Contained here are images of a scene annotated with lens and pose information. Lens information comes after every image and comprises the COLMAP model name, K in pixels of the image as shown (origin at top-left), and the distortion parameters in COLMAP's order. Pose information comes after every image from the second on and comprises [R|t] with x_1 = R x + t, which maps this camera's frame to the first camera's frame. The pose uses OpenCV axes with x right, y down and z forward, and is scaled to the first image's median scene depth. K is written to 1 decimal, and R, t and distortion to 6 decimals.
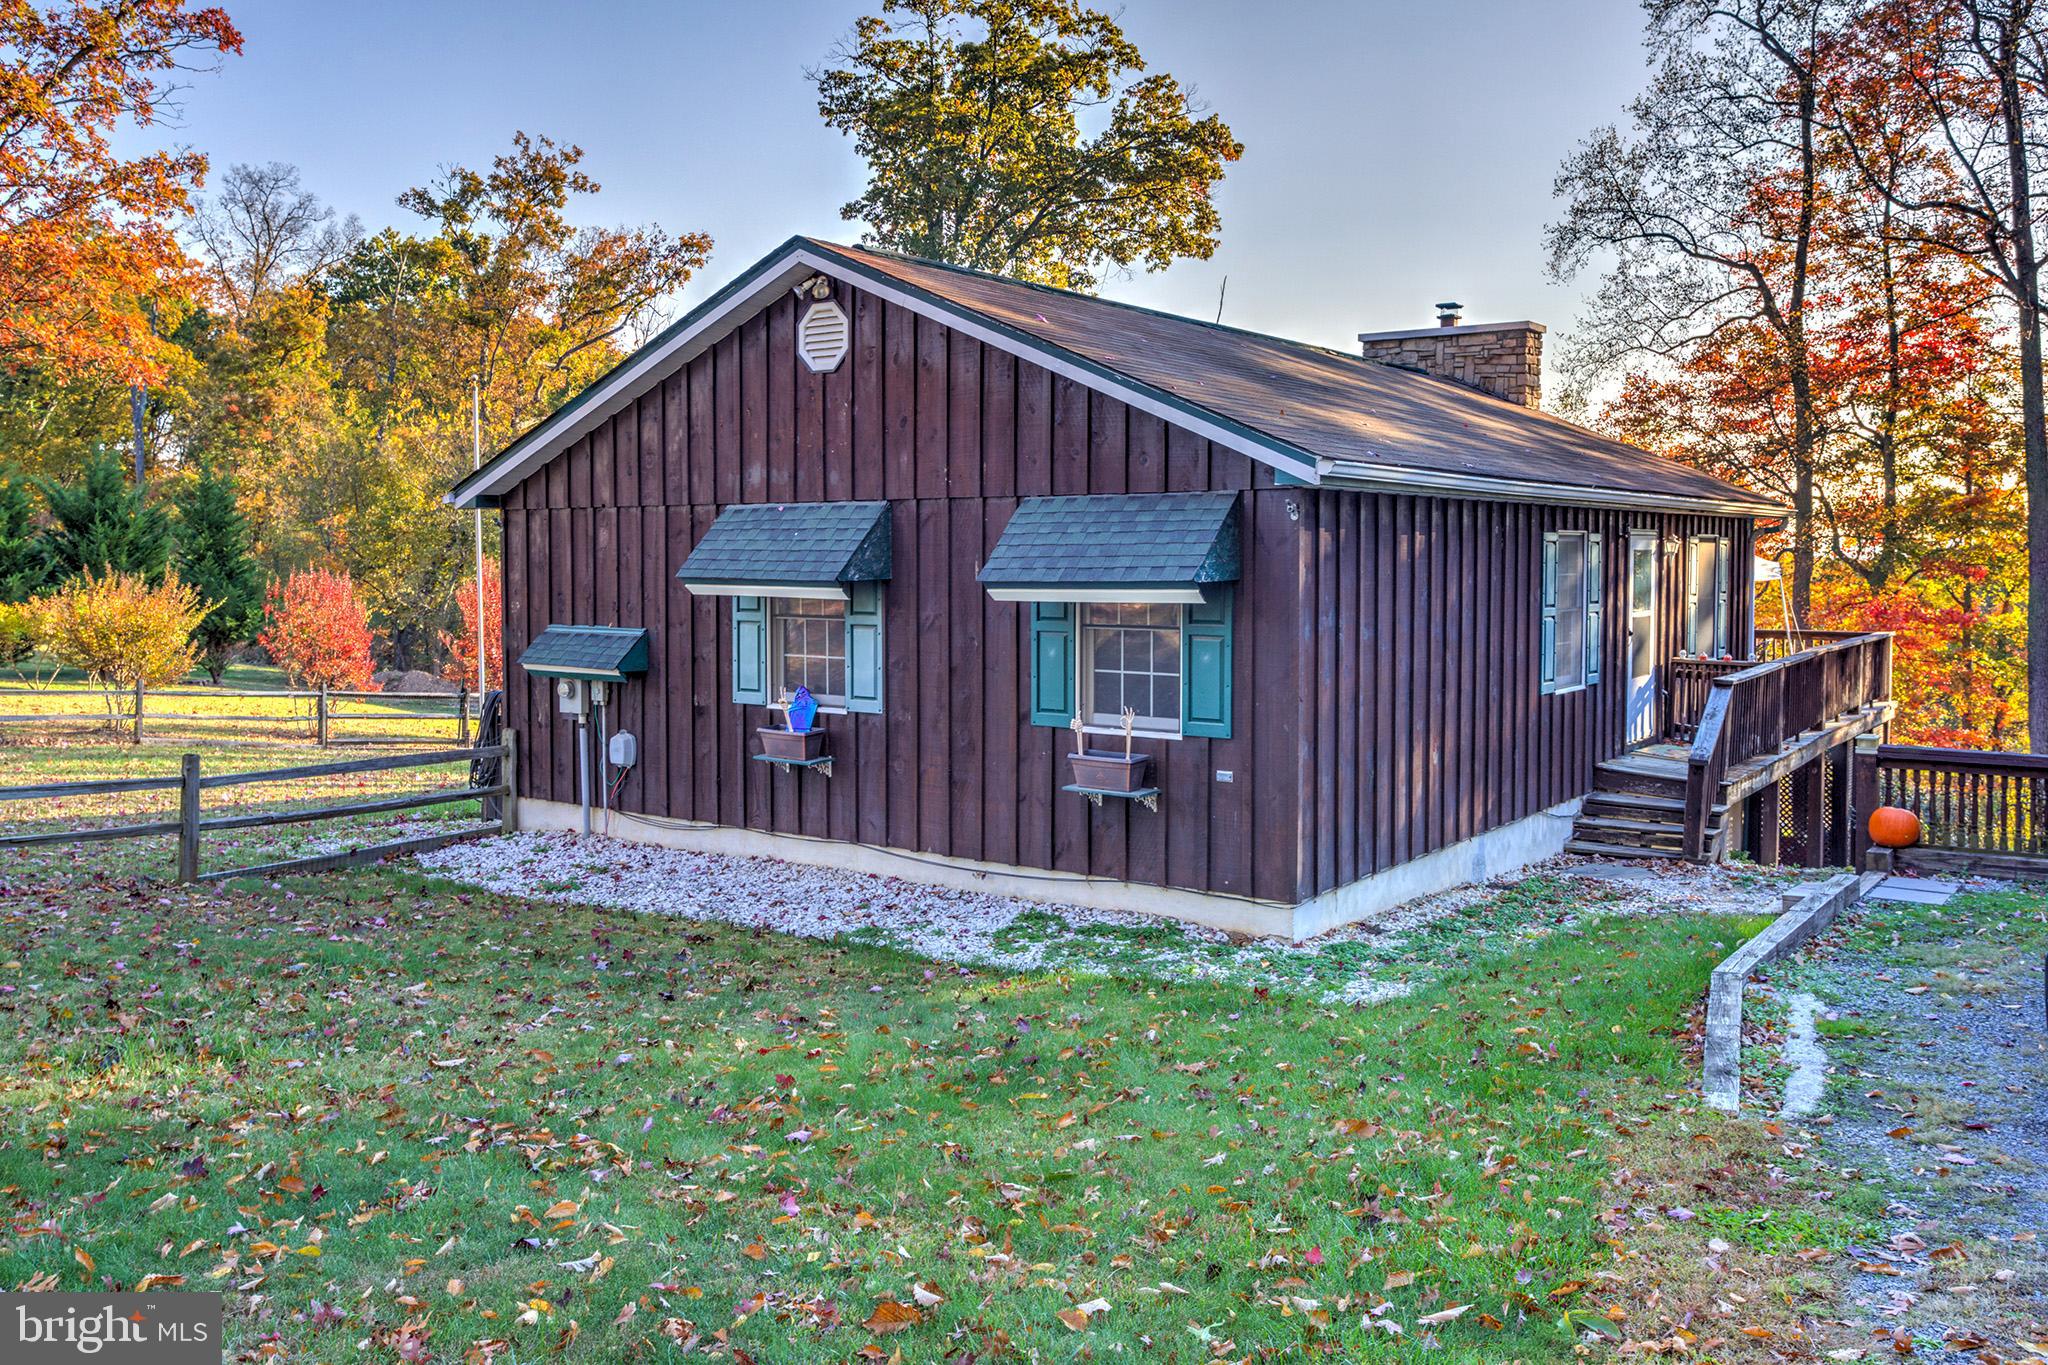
lens RADIAL K [[1671.9, 0, 1034.7], [0, 1671.9, 631.6], [0, 0, 1]] dist [-0.001912, -0.005971]
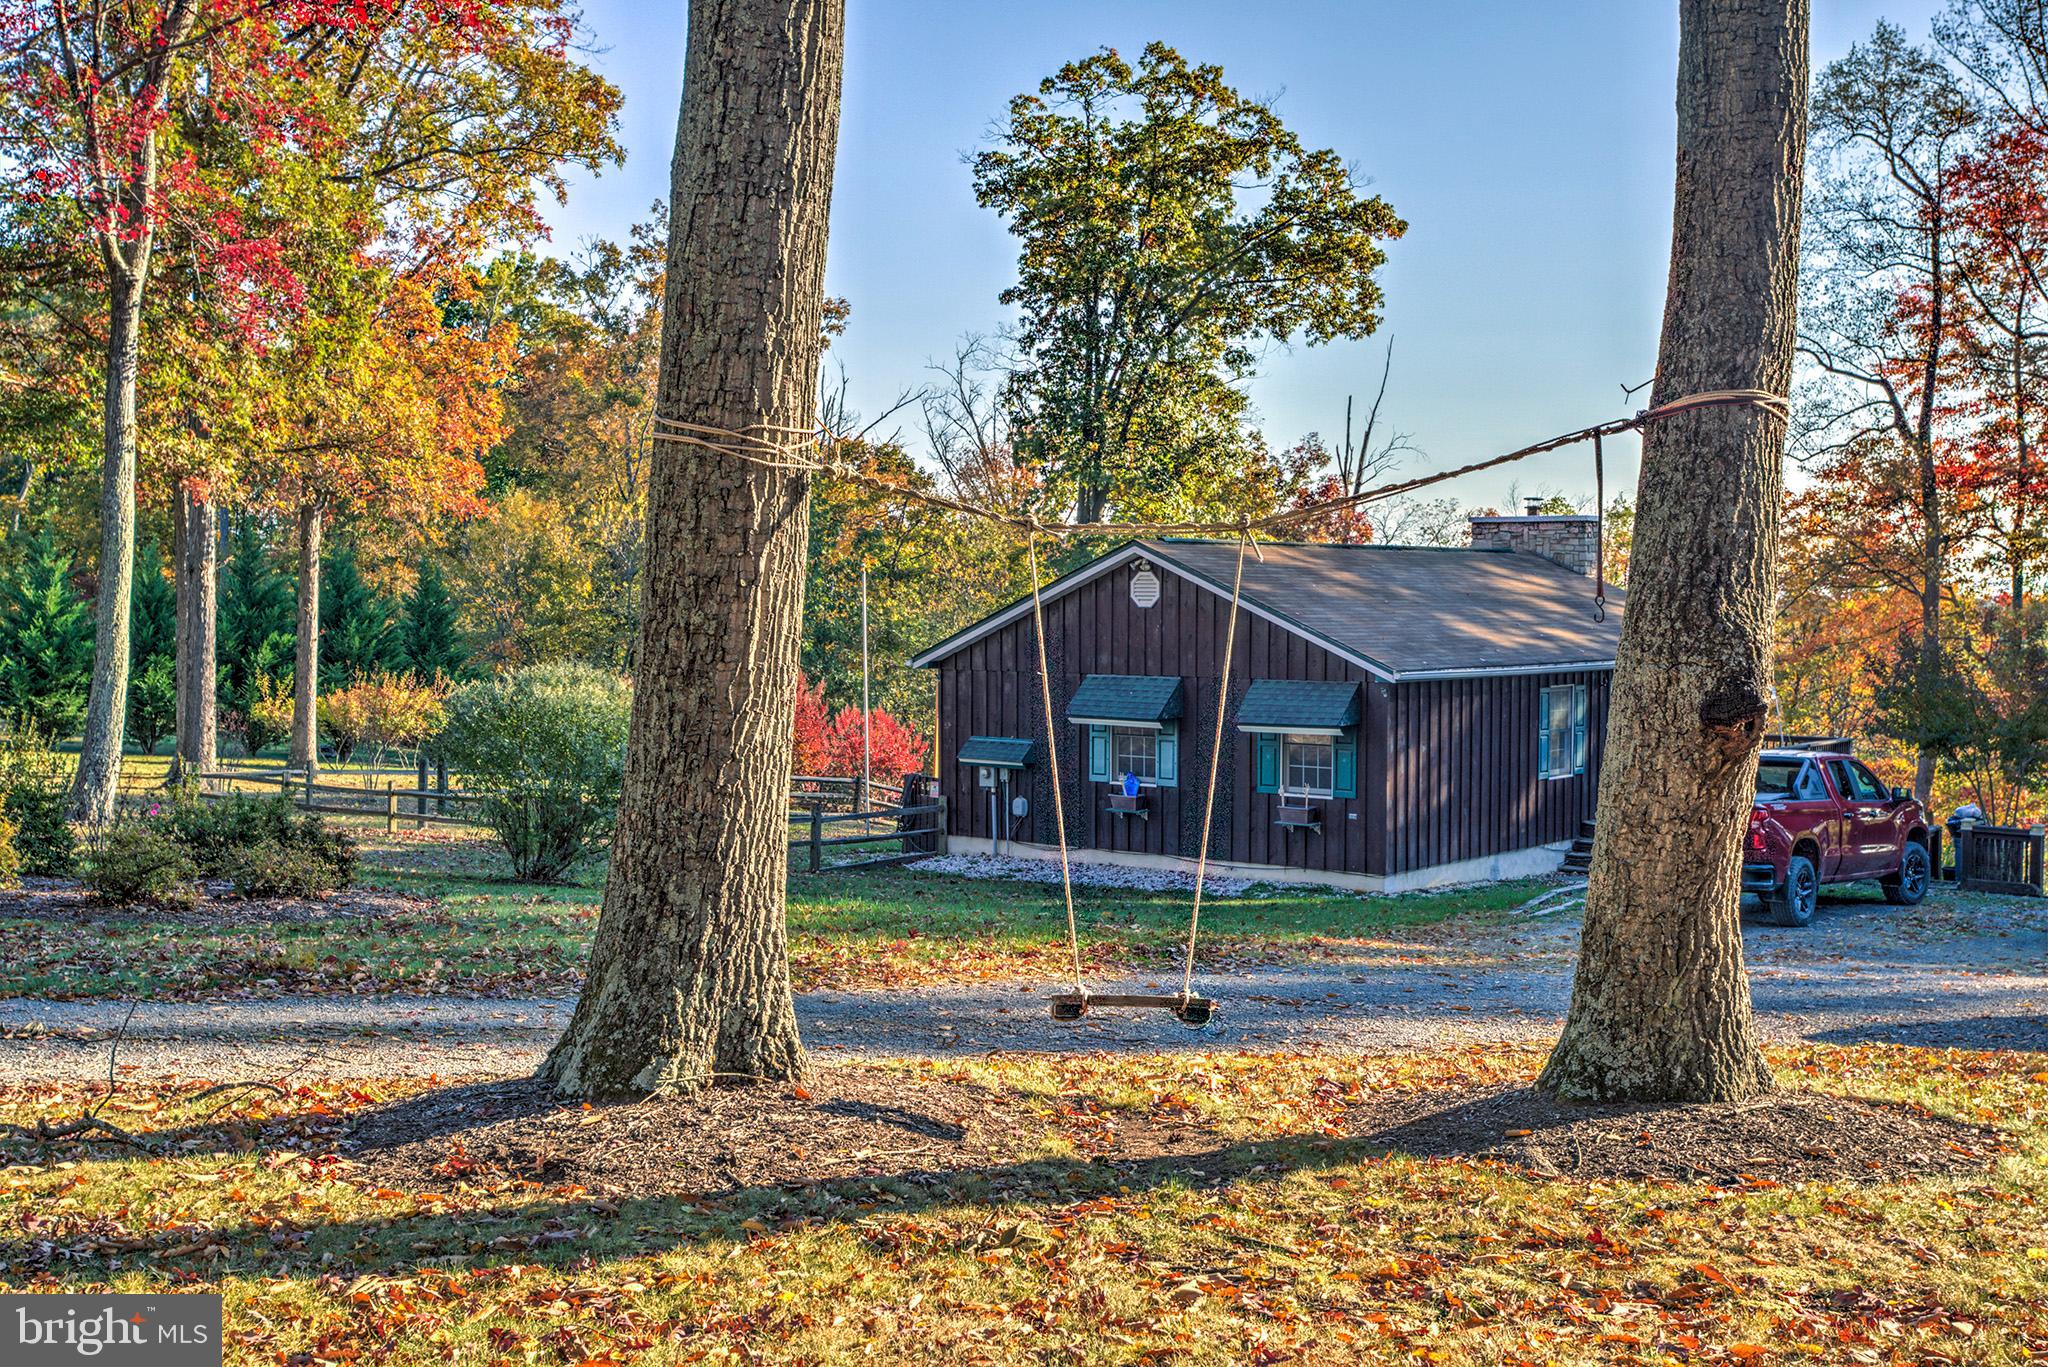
lens RADIAL K [[2263.1, 0, 1024.0], [0, 2263.1, 683.5], [0, 0, 1]] dist [0.060366, -0.395652]
pose [[0.998539, 0.005247, -0.053785, -0.038623], [-0.005673, 0.999954, -0.007755, -0.014834], [0.053742, 0.008048, 0.998522, -0.491059]]
